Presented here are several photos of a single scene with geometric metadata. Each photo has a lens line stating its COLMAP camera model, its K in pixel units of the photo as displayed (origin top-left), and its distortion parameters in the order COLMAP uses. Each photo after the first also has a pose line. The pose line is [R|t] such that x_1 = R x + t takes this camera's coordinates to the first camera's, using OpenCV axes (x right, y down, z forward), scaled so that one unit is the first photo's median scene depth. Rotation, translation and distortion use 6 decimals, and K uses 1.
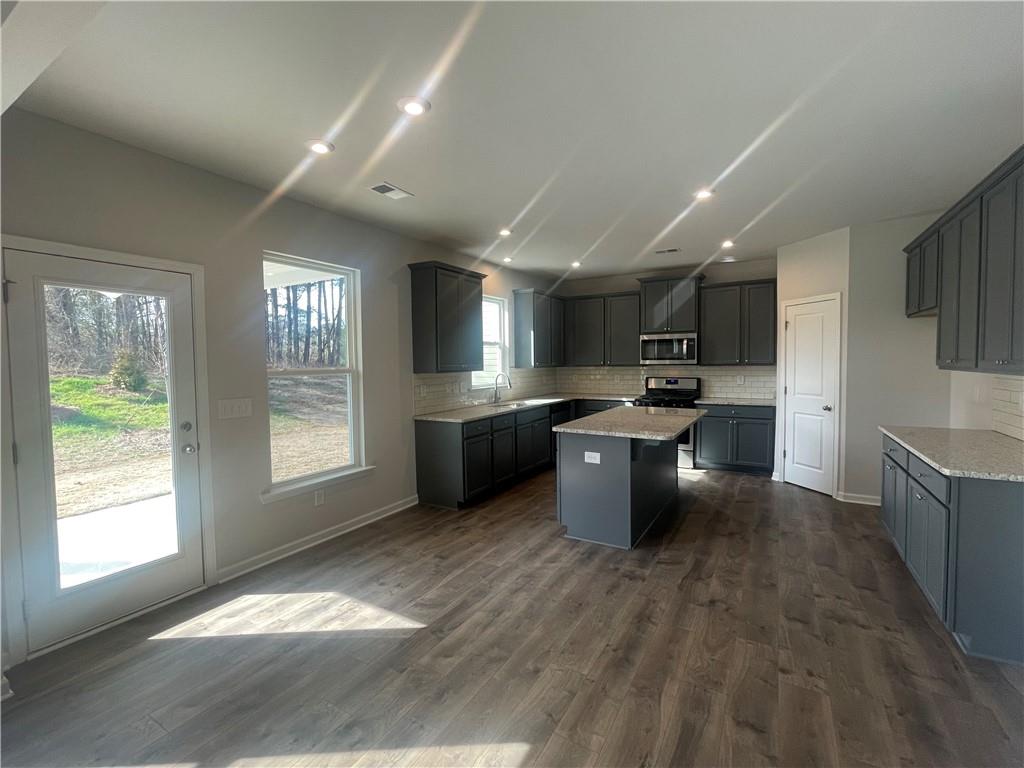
lens RADIAL K [[445.0, 0, 513.4], [0, 445.0, 382.8], [0, 0, 1]] dist [0.000790, 0.000098]
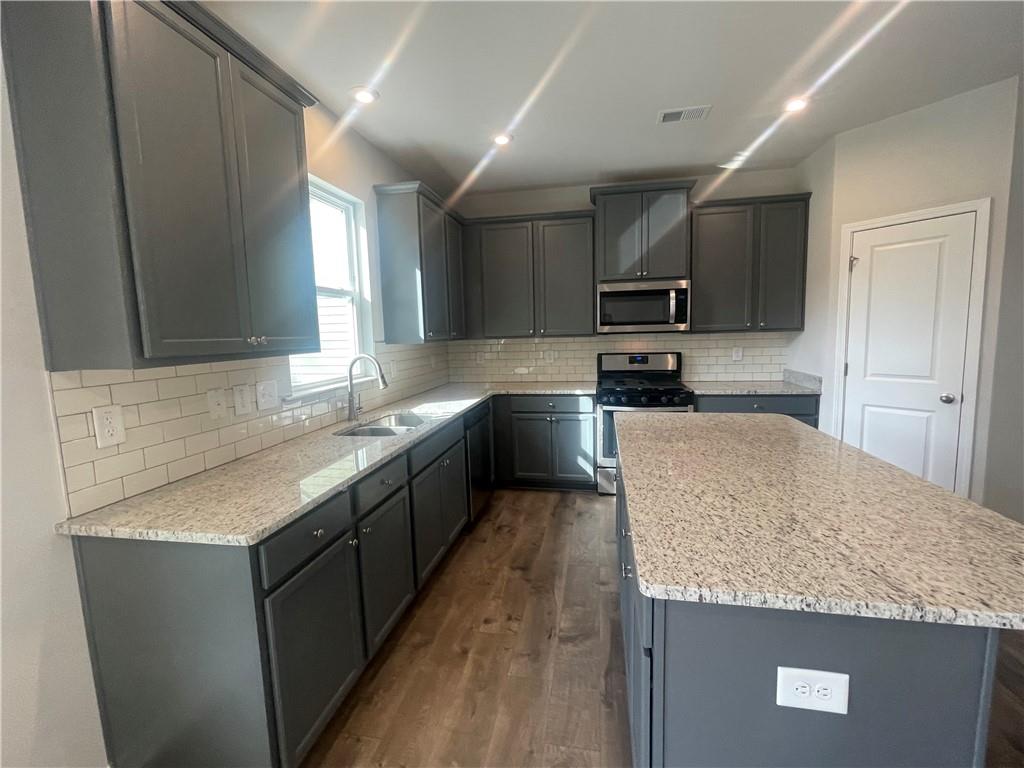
lens RADIAL K [[445.0, 0, 506.8], [0, 445.0, 378.3], [0, 0, 1]] dist [0.000790, 0.000098]
pose [[0.943121, -0.047721, 0.329007, -0.035984], [0.032012, 0.998081, 0.053003, -0.016516], [-0.330905, -0.039456, 0.942839, 0.486689]]
